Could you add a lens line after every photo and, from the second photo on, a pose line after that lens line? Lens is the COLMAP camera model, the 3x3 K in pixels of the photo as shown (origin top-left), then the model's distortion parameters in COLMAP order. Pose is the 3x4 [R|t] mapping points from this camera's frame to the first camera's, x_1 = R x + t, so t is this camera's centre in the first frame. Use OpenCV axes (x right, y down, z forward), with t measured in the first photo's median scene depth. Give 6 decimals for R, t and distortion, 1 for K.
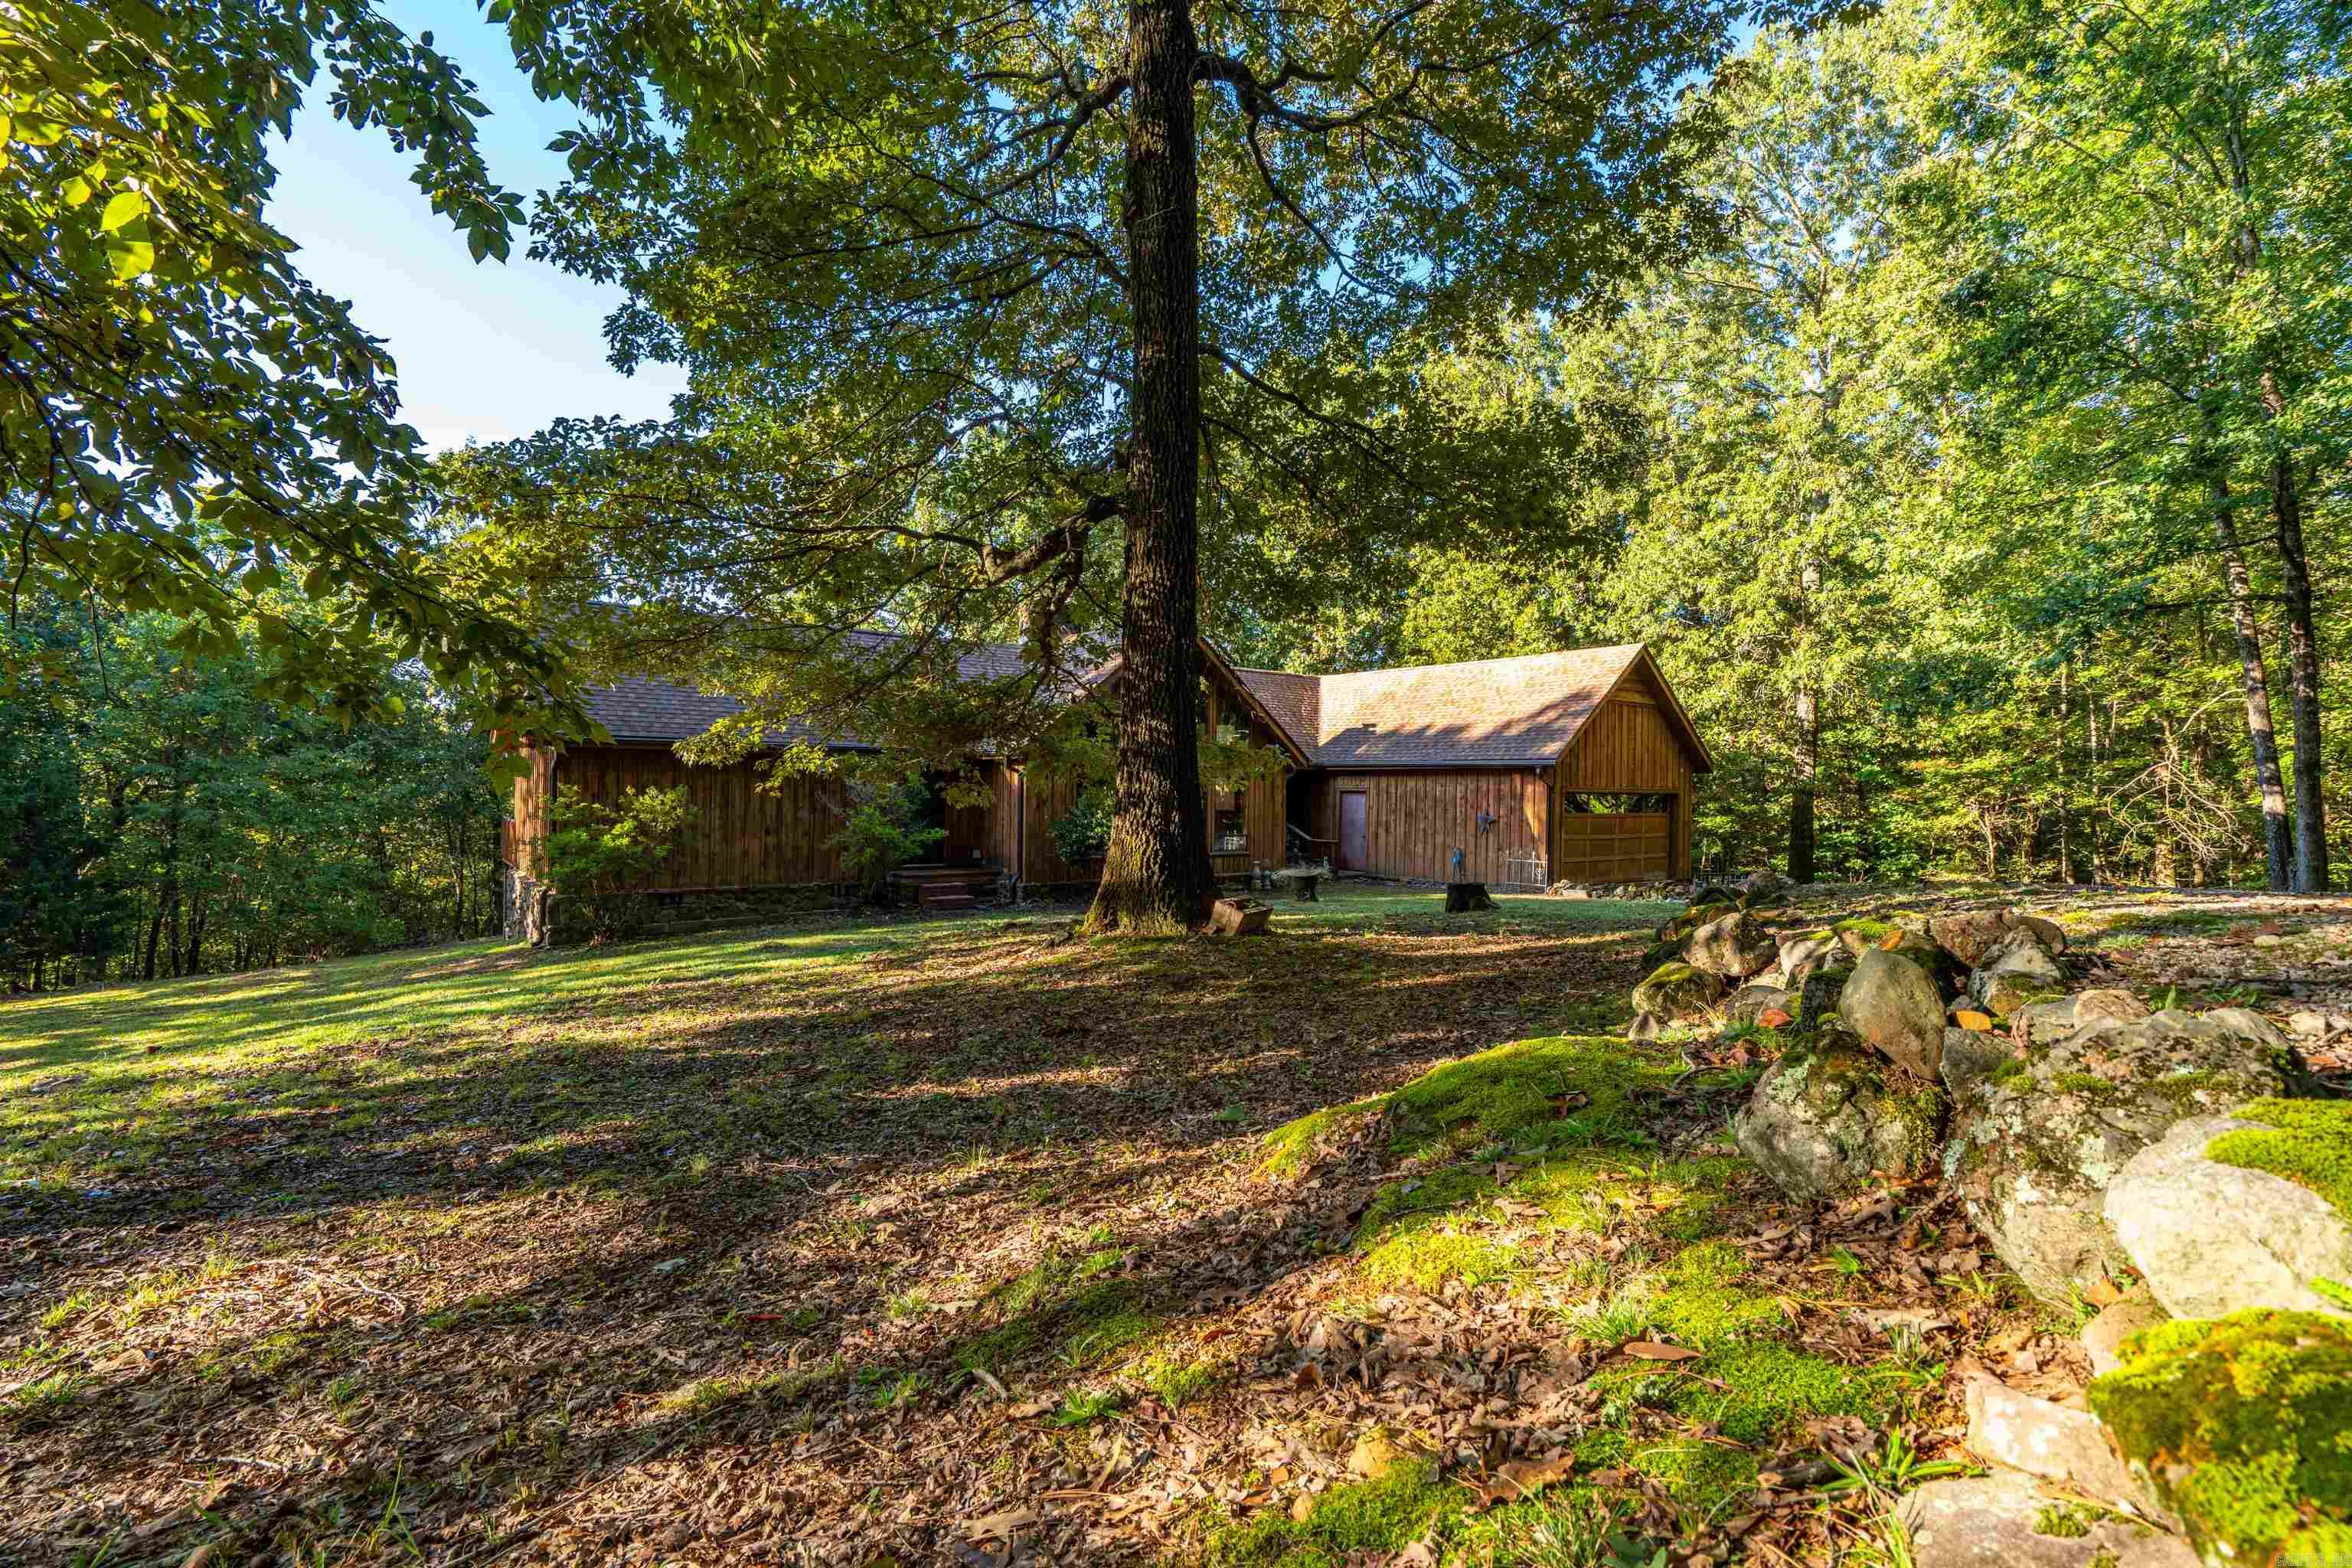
lens RADIAL K [[1074.7, 0, 1175.2], [0, 1074.7, 785.9], [0, 0, 1]] dist [-0.001124, 0.003278]
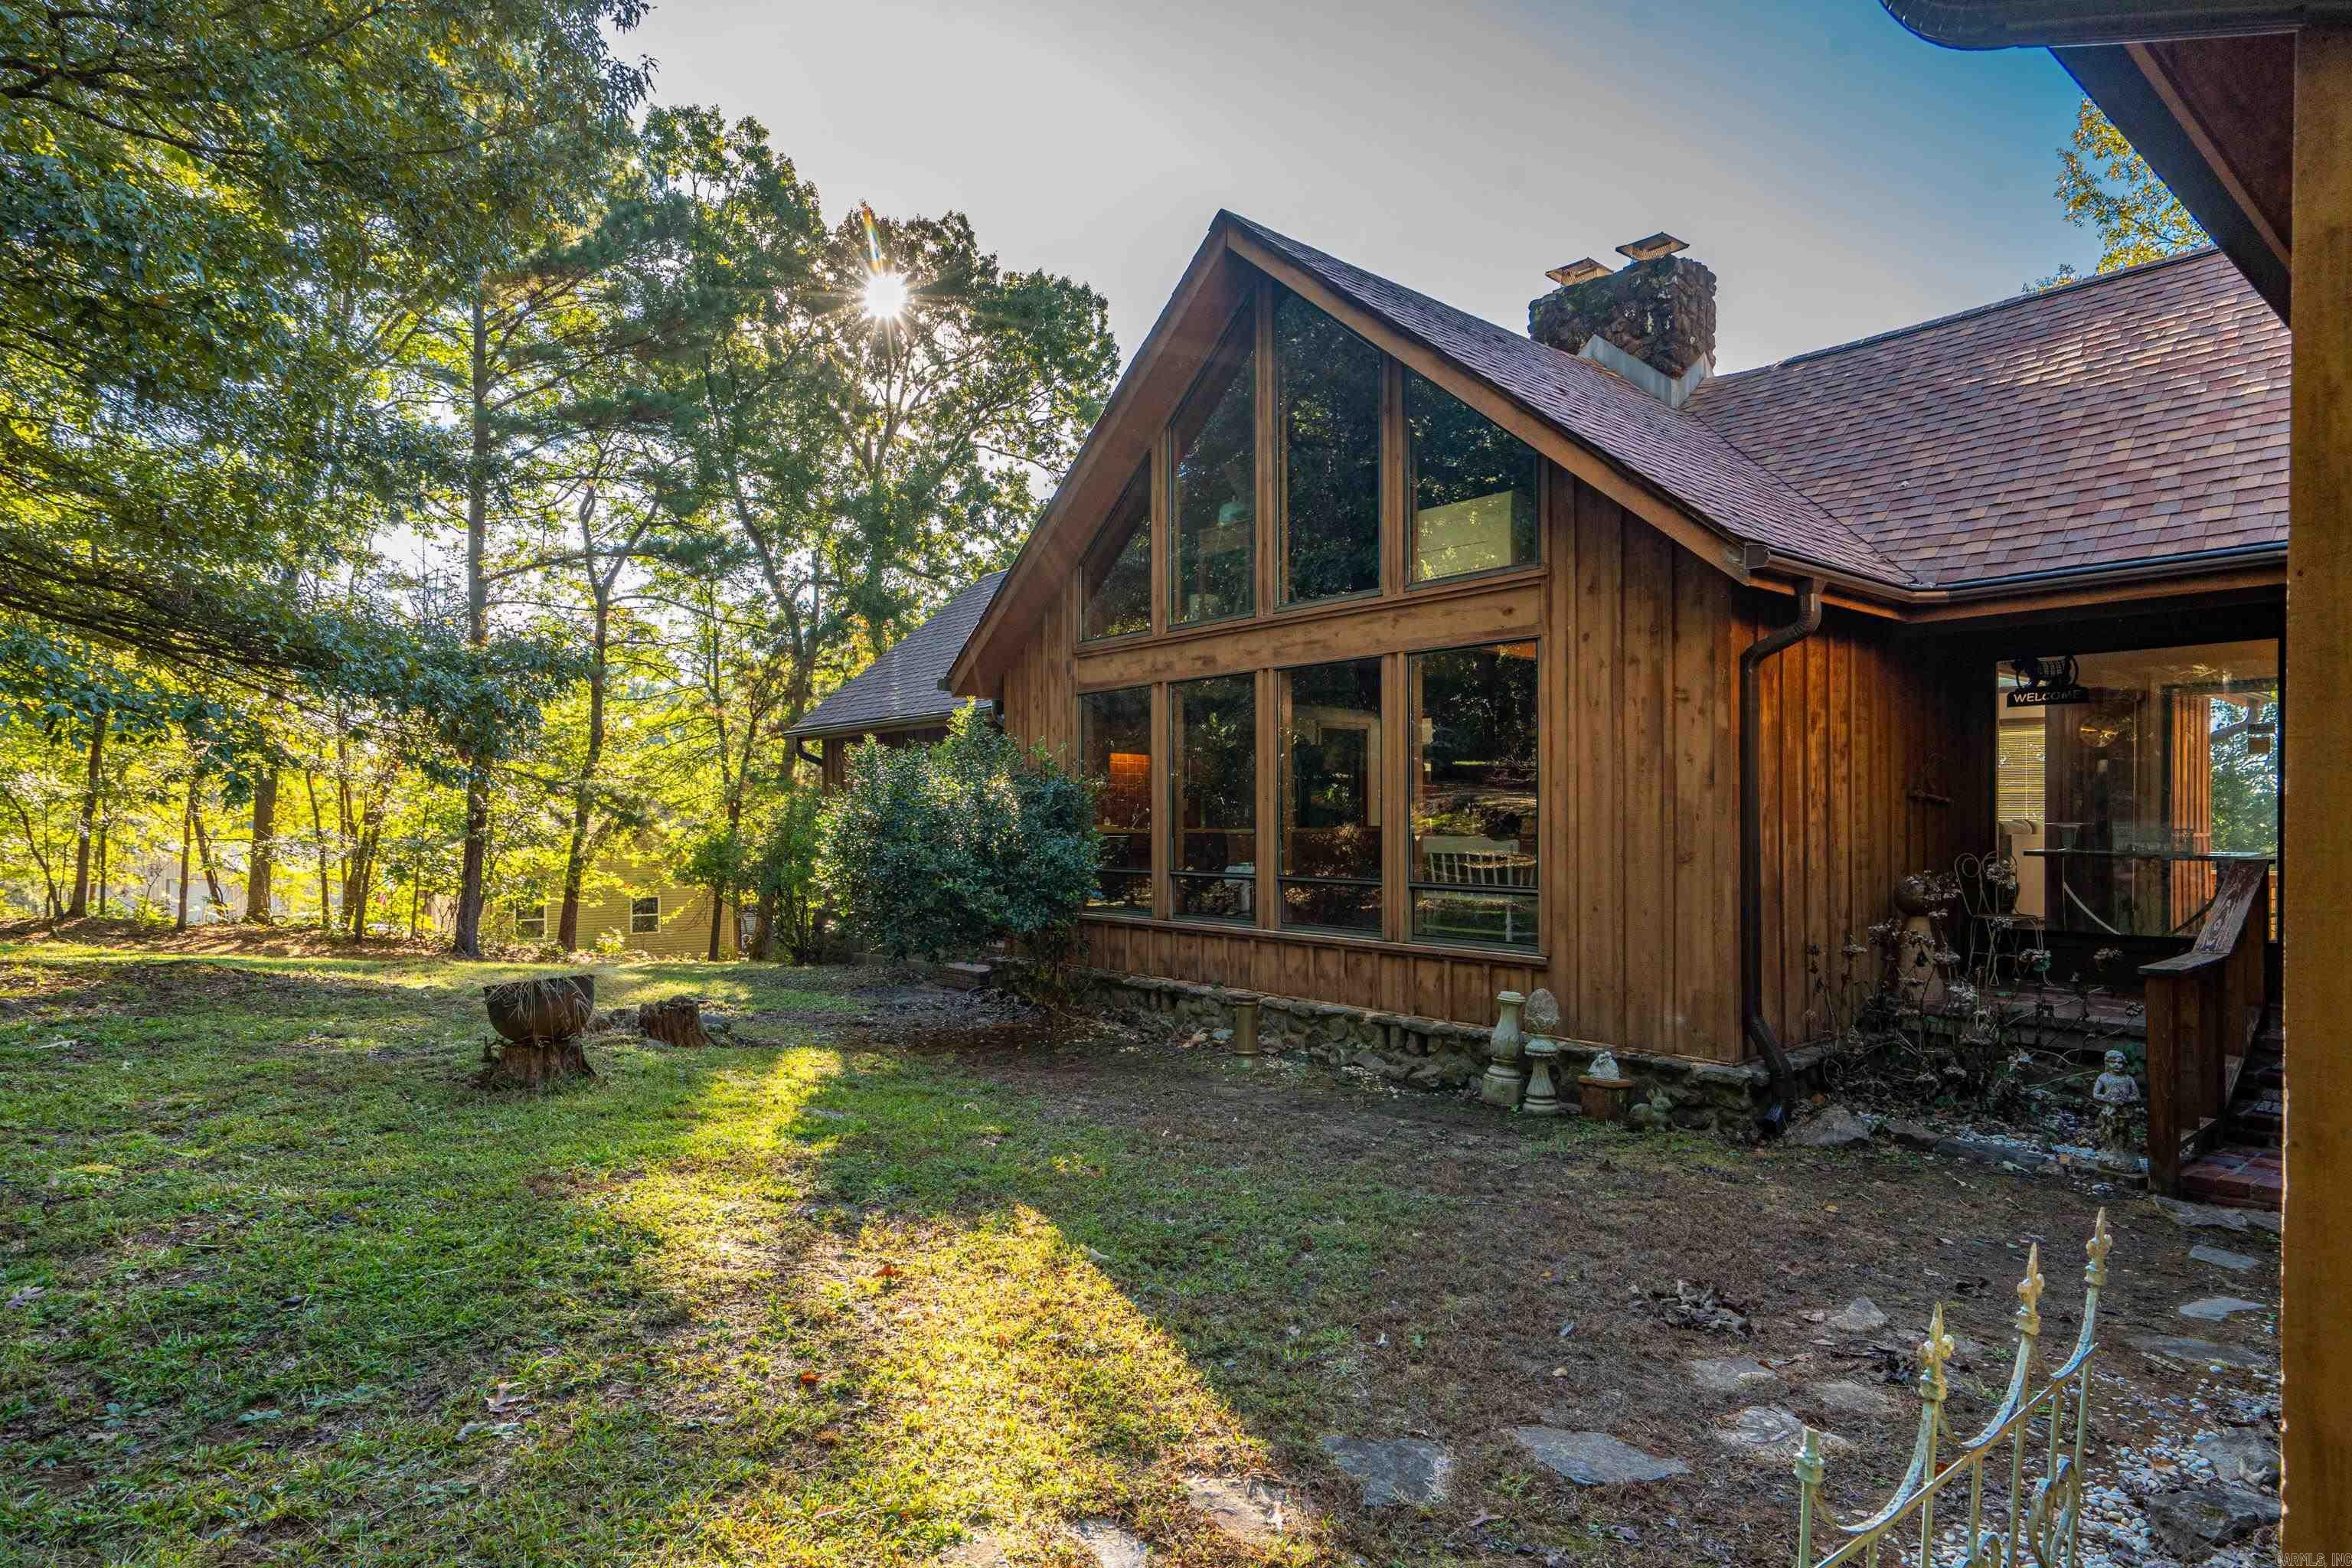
lens RADIAL K [[1282.5, 0, 1159.0], [0, 1282.5, 824.7], [0, 0, 1]] dist [0.001748, -0.001905]
pose [[0.039595, -0.009746, -0.999168, 0.801357], [0.003845, 0.999947, -0.009601, 0.067742], [0.999208, -0.003462, 0.039630, 1.906800]]
